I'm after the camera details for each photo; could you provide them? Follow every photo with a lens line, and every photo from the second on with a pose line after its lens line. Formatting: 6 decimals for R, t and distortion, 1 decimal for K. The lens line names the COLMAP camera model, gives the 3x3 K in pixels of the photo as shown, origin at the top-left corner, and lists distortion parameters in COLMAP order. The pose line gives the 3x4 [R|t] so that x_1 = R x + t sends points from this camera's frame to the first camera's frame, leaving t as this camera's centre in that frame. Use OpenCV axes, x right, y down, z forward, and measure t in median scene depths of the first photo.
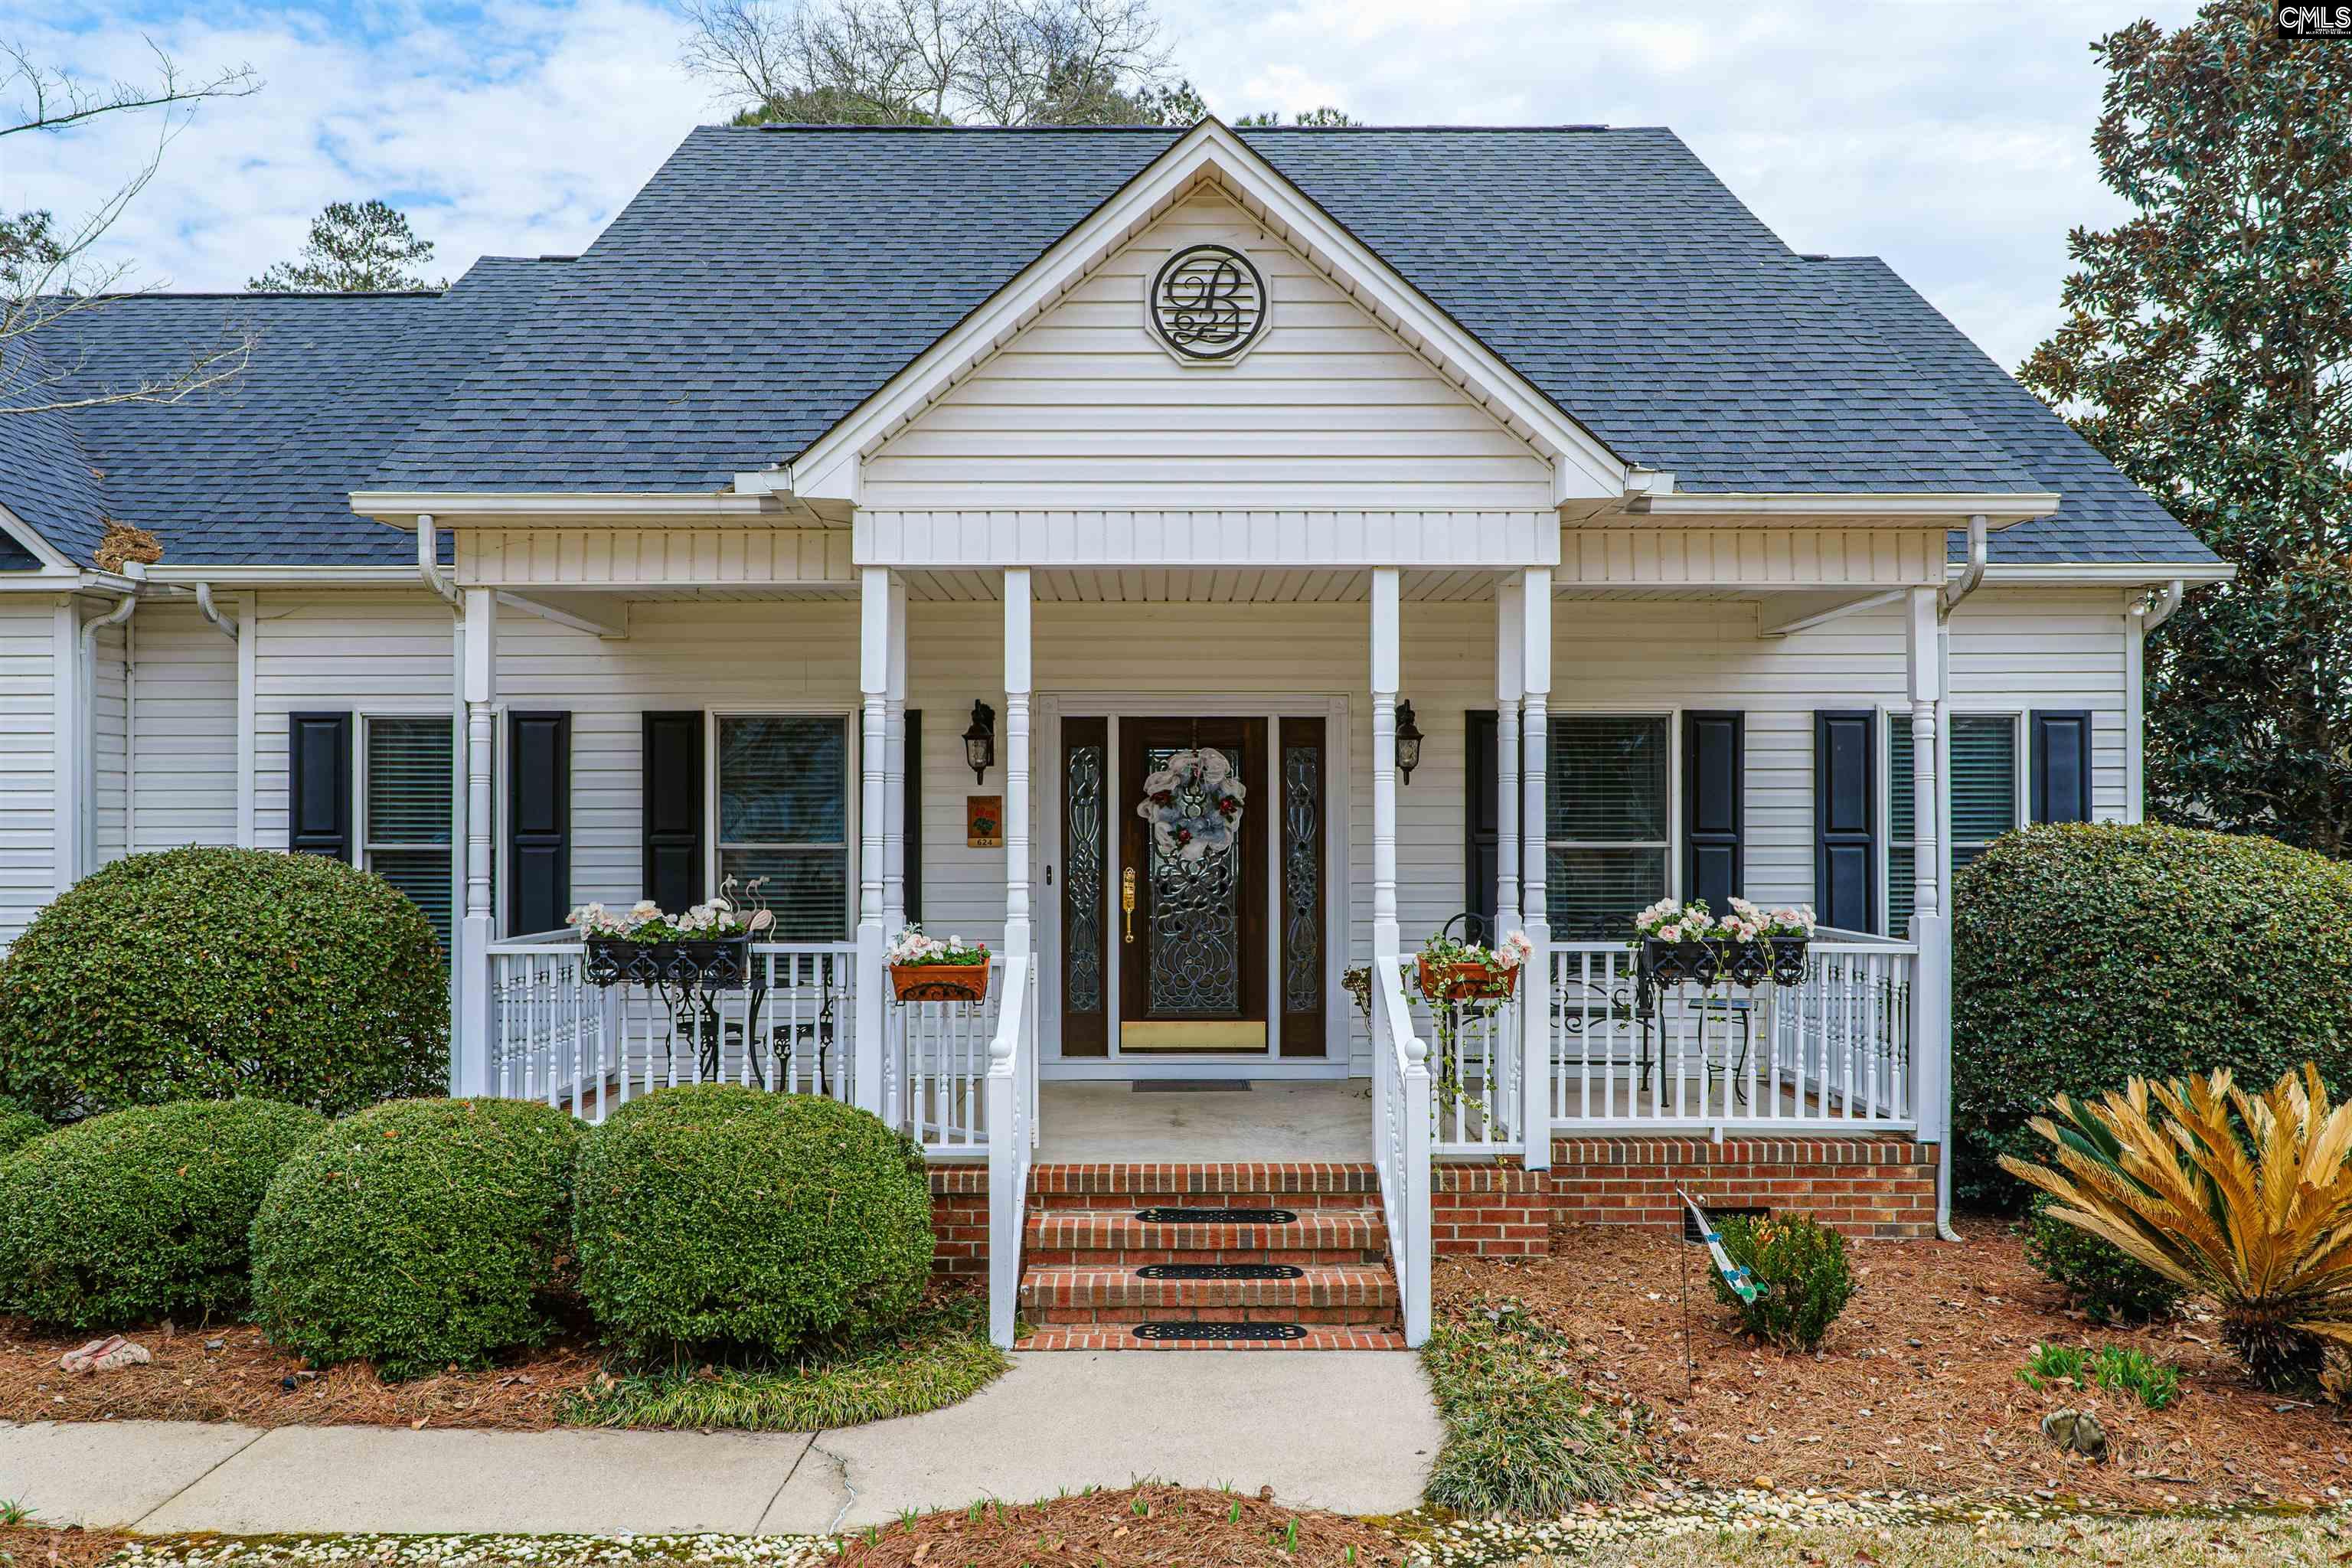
lens RADIAL K [[1820.4, 0, 1176.0], [0, 1820.4, 784.0], [0, 0, 1]] dist [0.002370, -0.001332]
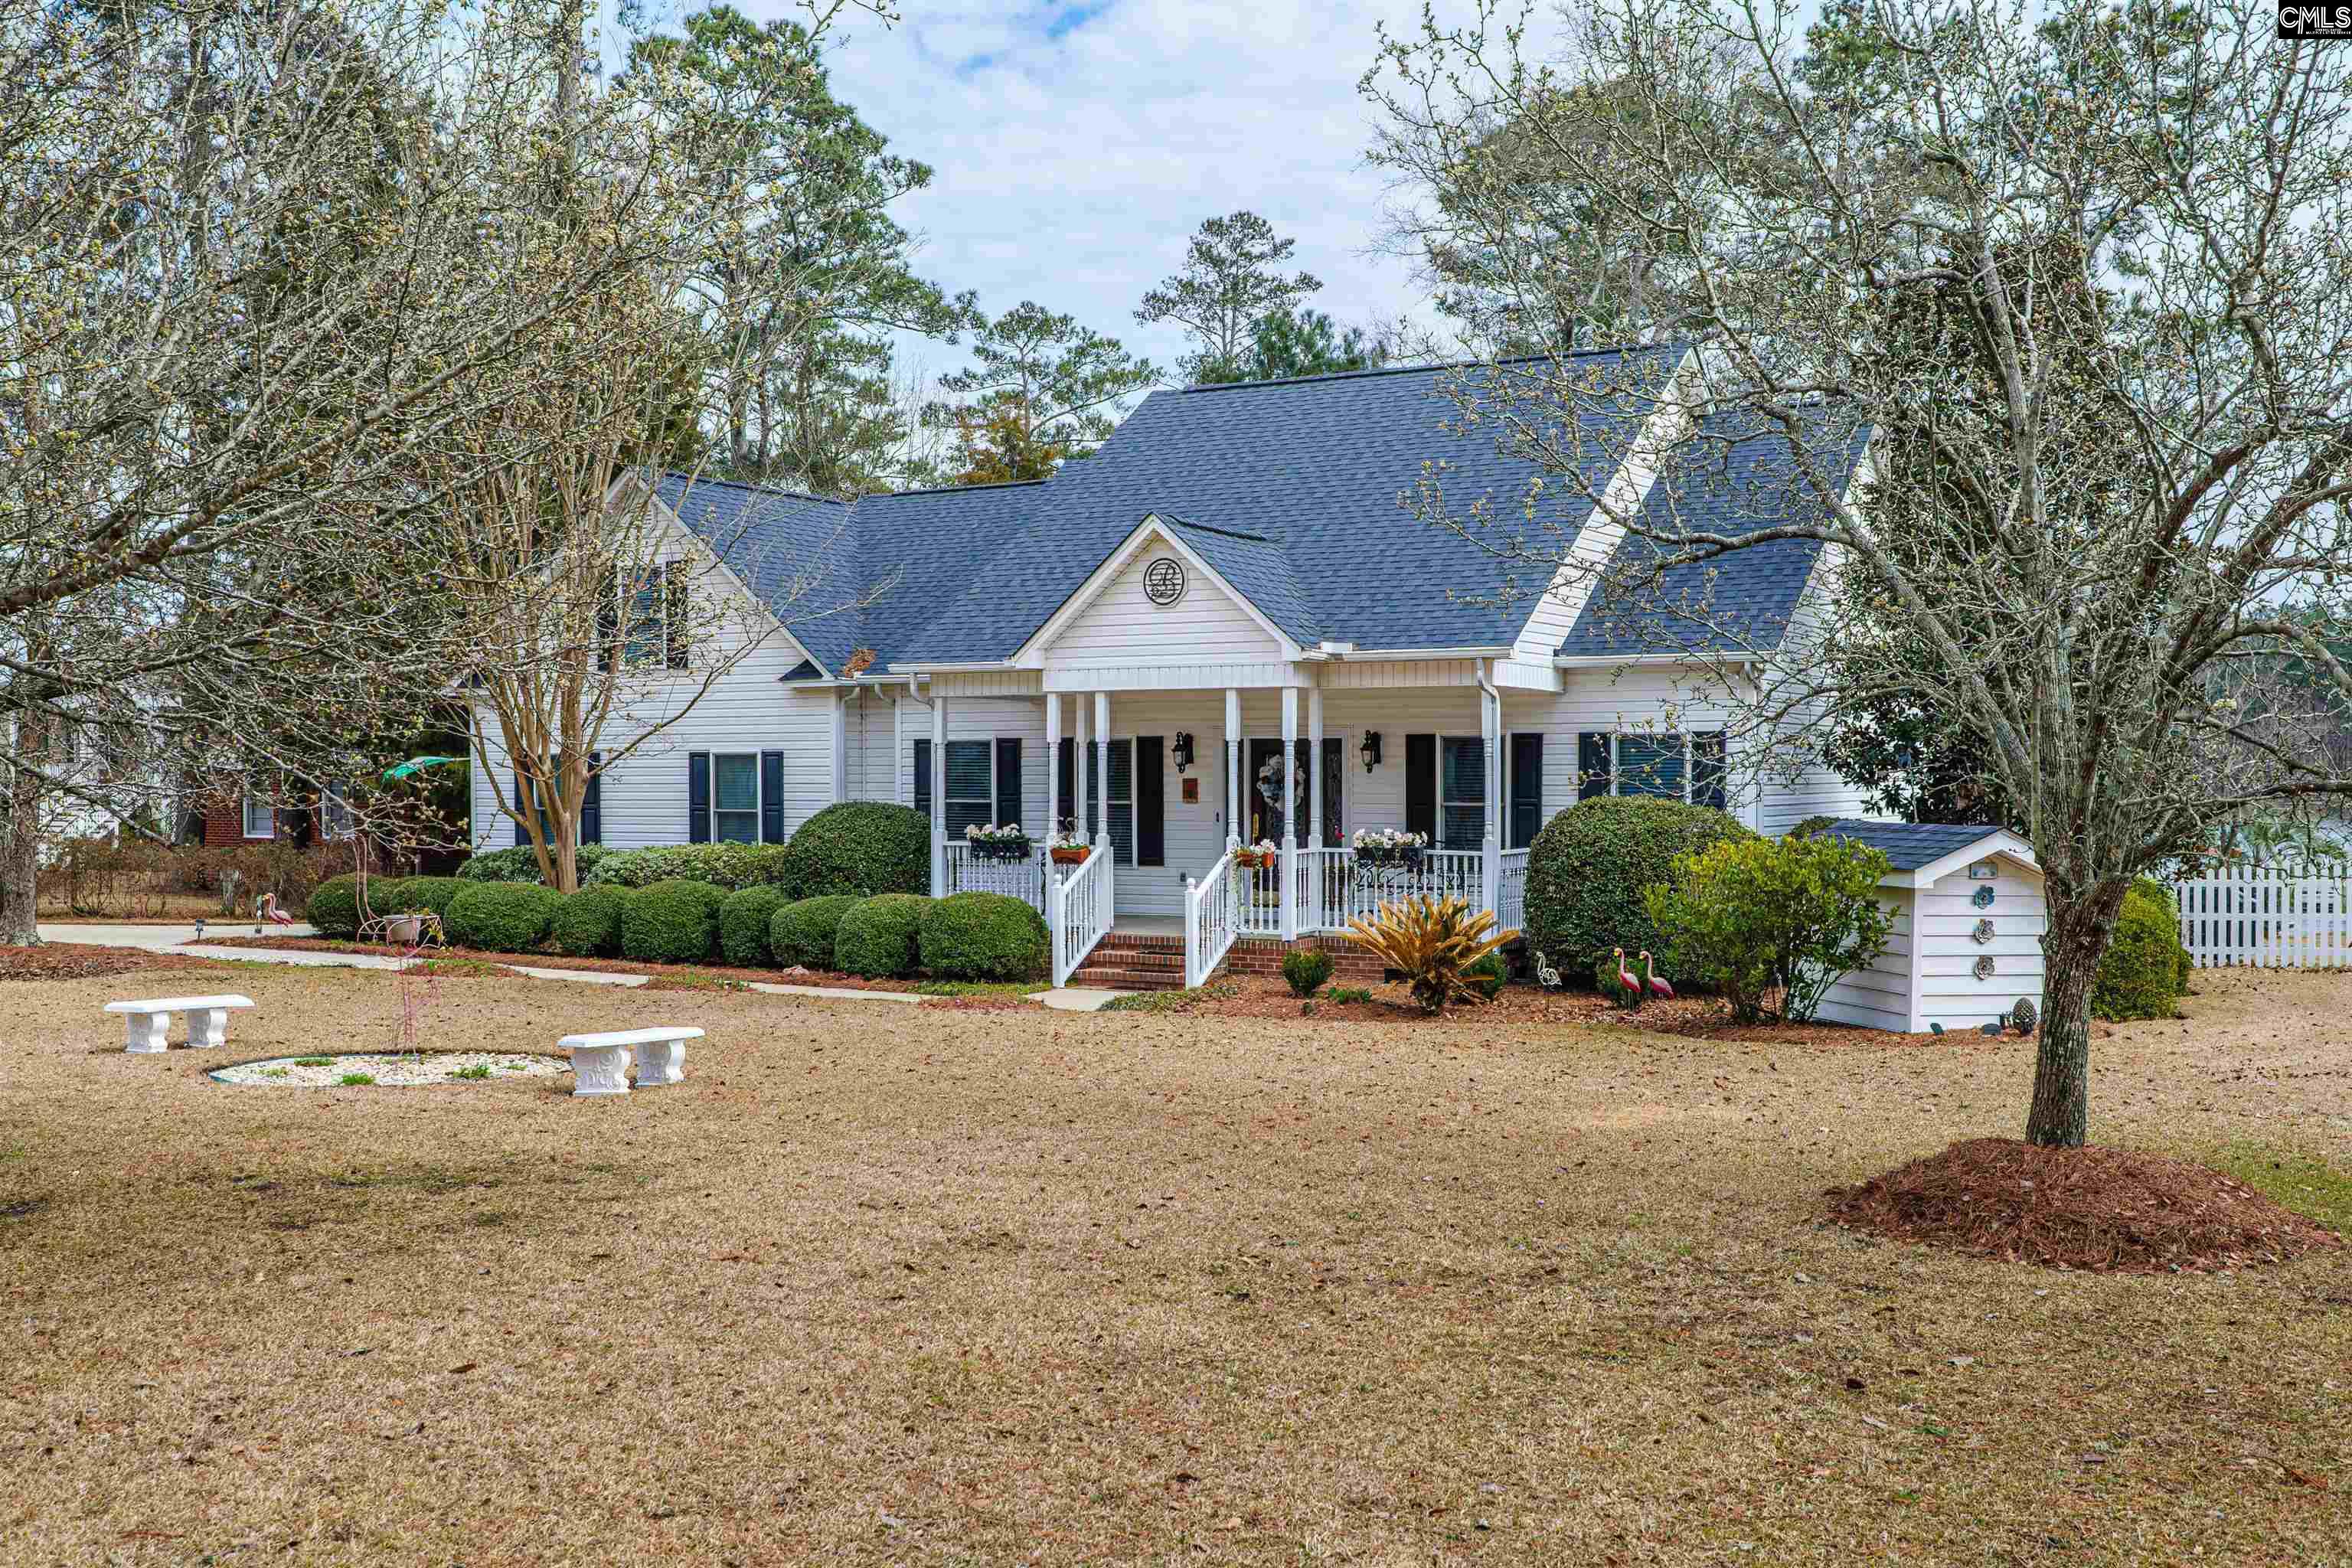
lens RADIAL K [[2333.9, 0, 1176.0], [0, 2333.9, 784.0], [0, 0, 1]] dist [-0.001740, 0.004968]
pose [[0.864424, 0.002906, -0.502755, 1.441268], [0.012054, 0.999576, 0.026503, -0.068103], [0.502619, -0.028970, 0.864023, -1.528876]]
